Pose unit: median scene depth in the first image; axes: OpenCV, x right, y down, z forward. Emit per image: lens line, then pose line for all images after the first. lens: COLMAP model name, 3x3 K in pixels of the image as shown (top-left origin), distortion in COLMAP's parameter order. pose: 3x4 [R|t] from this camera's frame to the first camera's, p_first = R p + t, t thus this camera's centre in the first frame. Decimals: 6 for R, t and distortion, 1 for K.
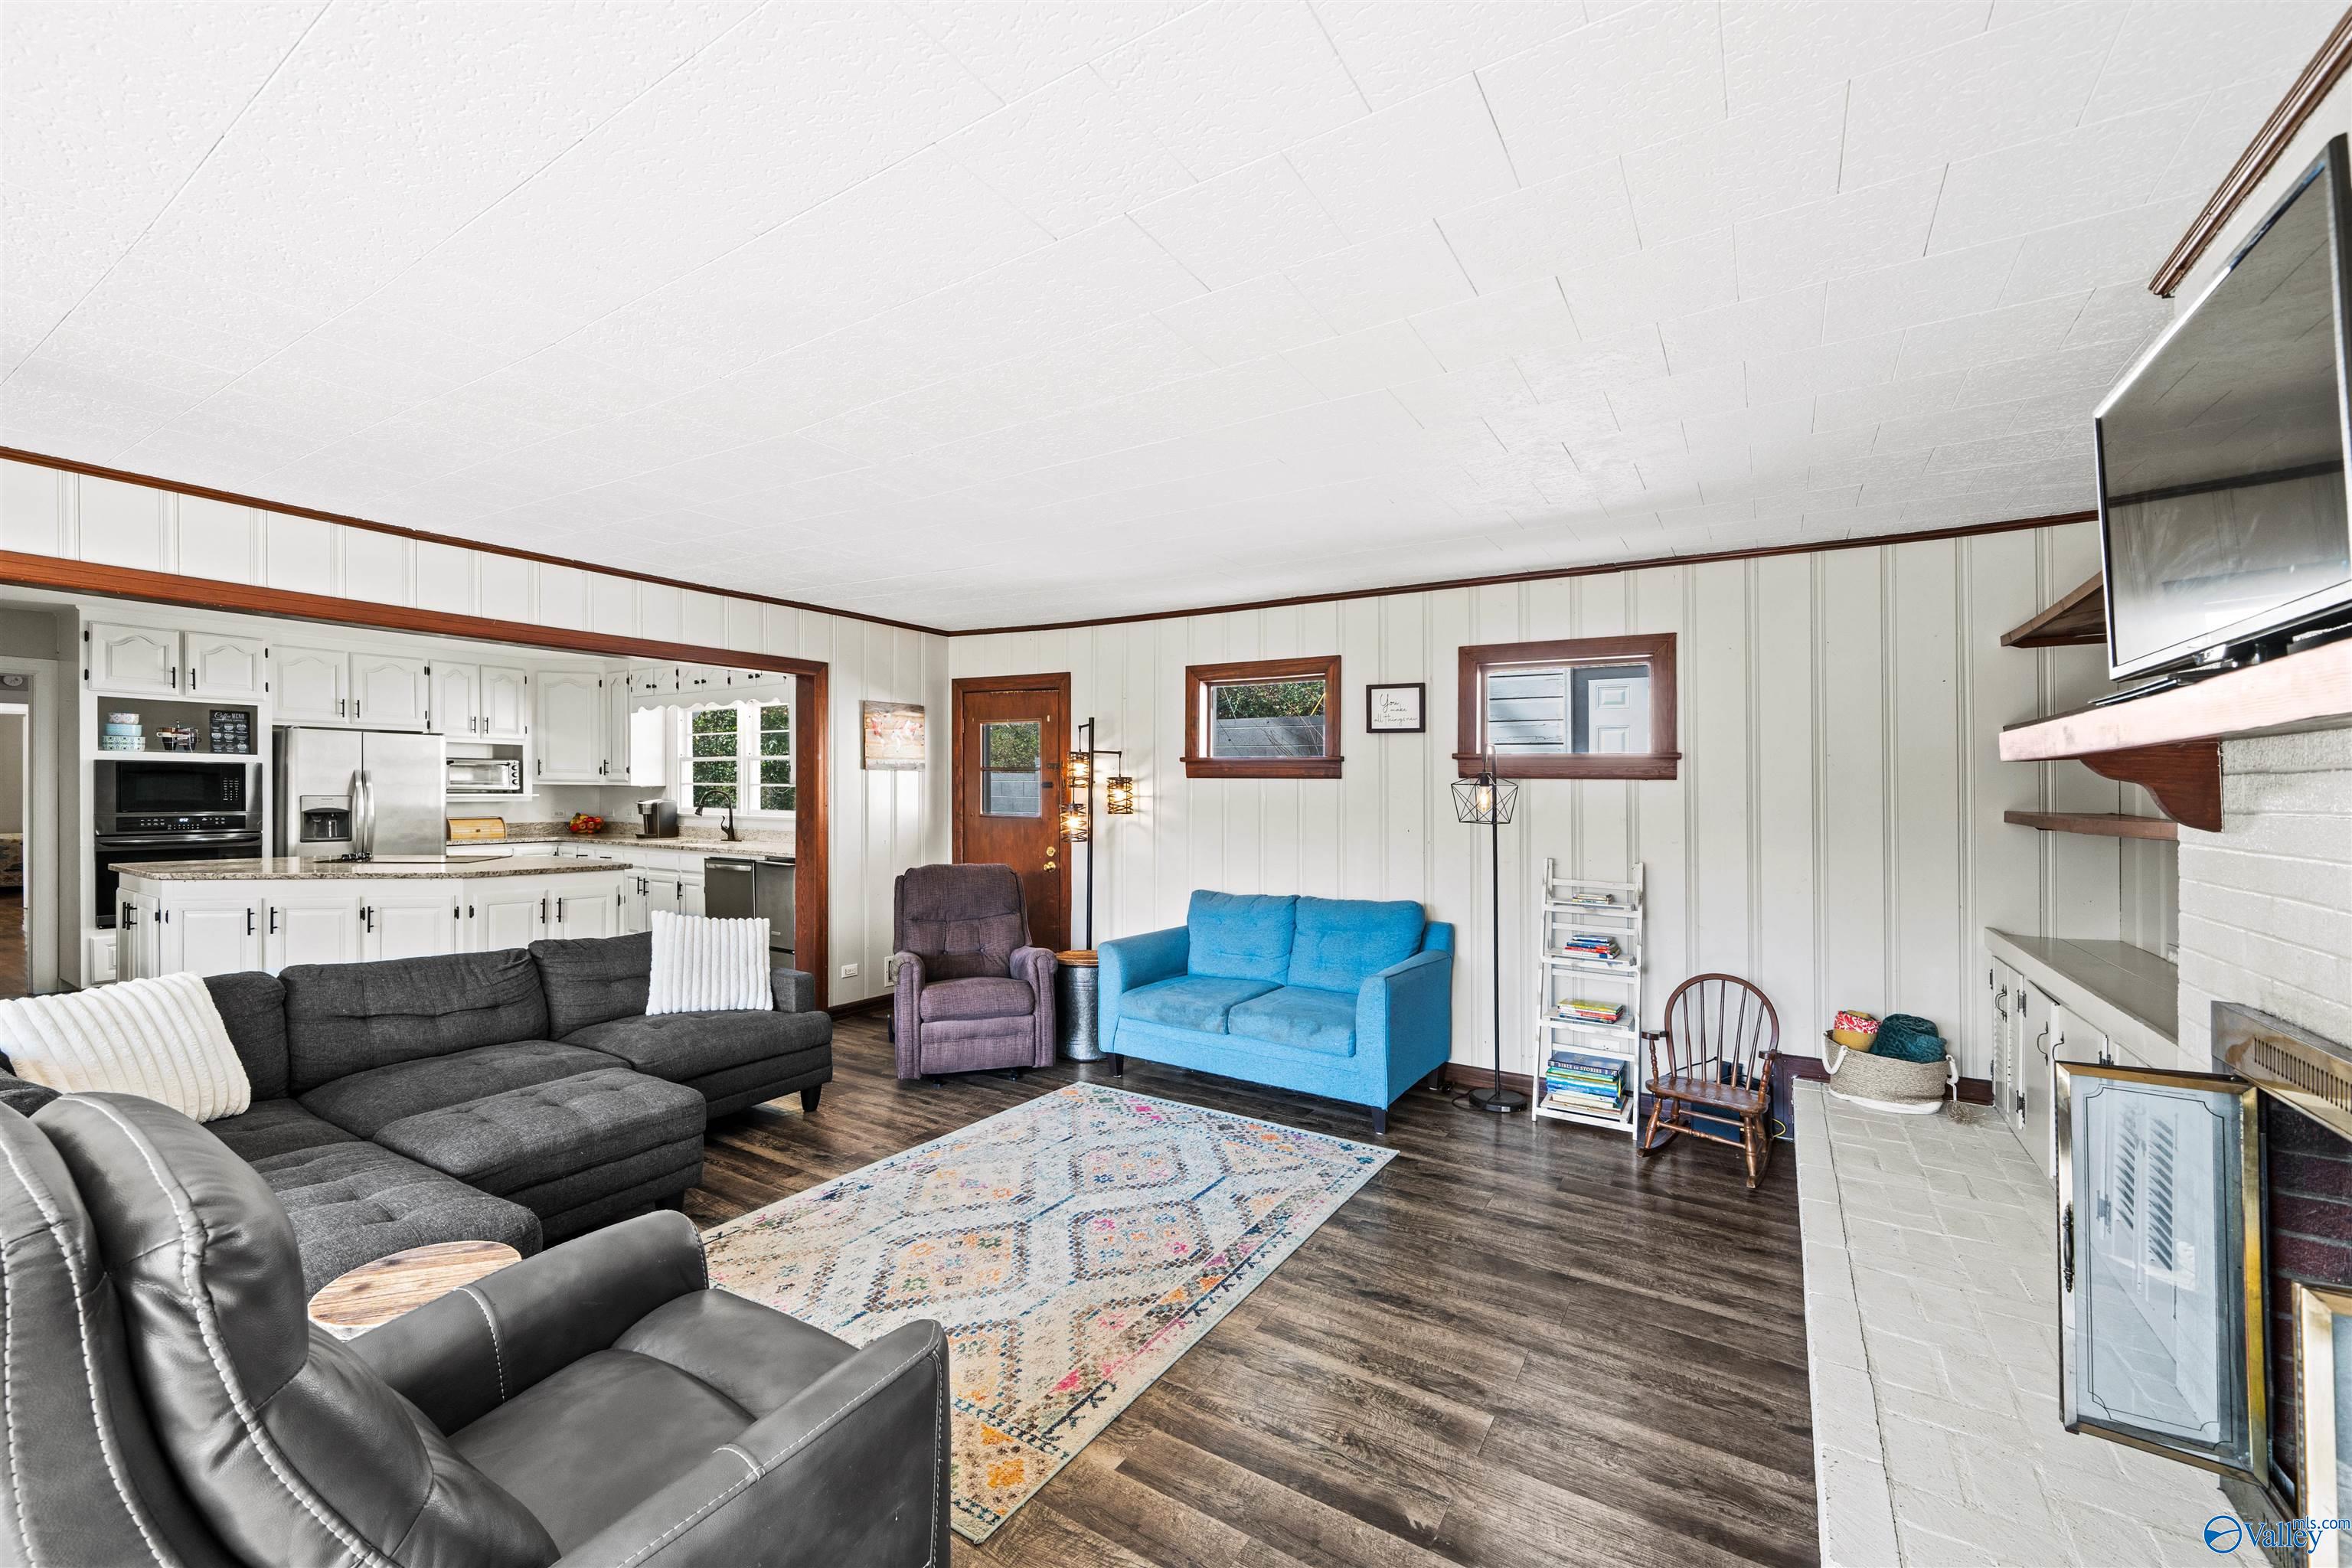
lens RADIAL K [[926.0, 0, 1164.4], [0, 926.0, 800.4], [0, 0, 1]] dist [0.006032, 0.002099]
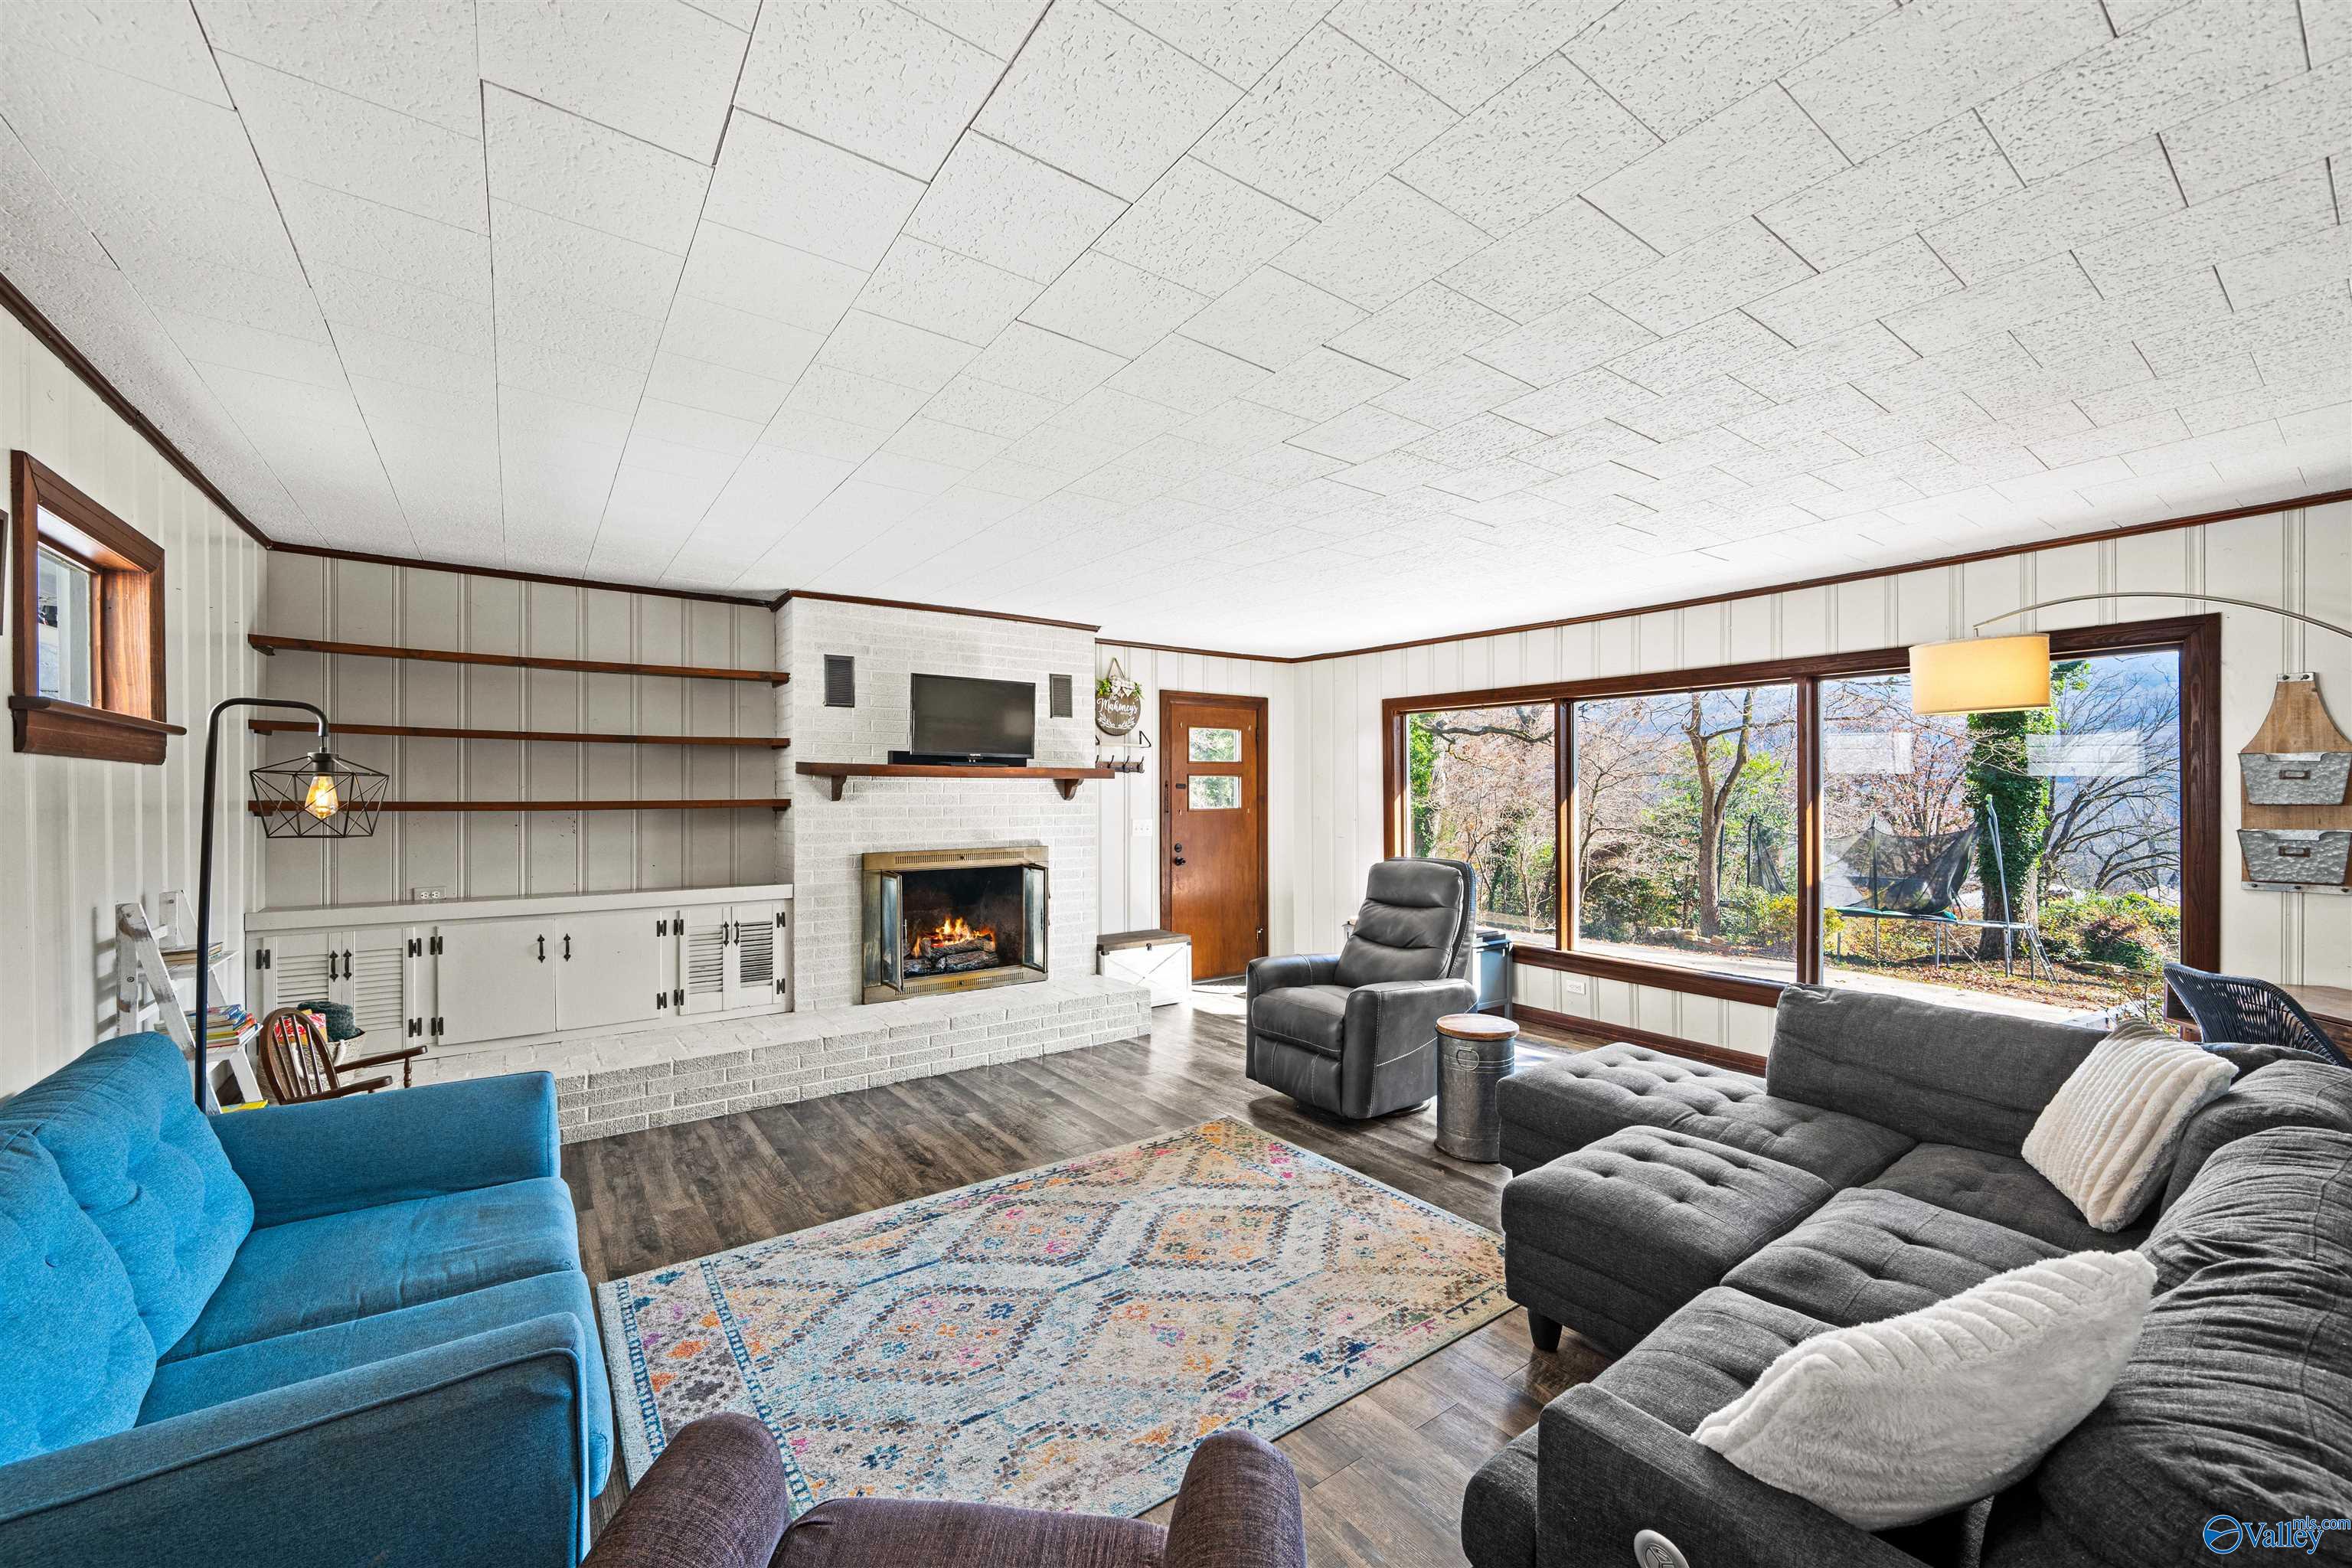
lens RADIAL K [[926.0, 0, 1172.7], [0, 926.0, 815.4], [0, 0, 1]] dist [0.006032, 0.002099]
pose [[-0.930604, -0.024078, 0.365235, -0.355359], [-0.009370, 0.999074, 0.041989, -0.018987], [-0.365908, 0.035653, -0.929968, 1.263386]]
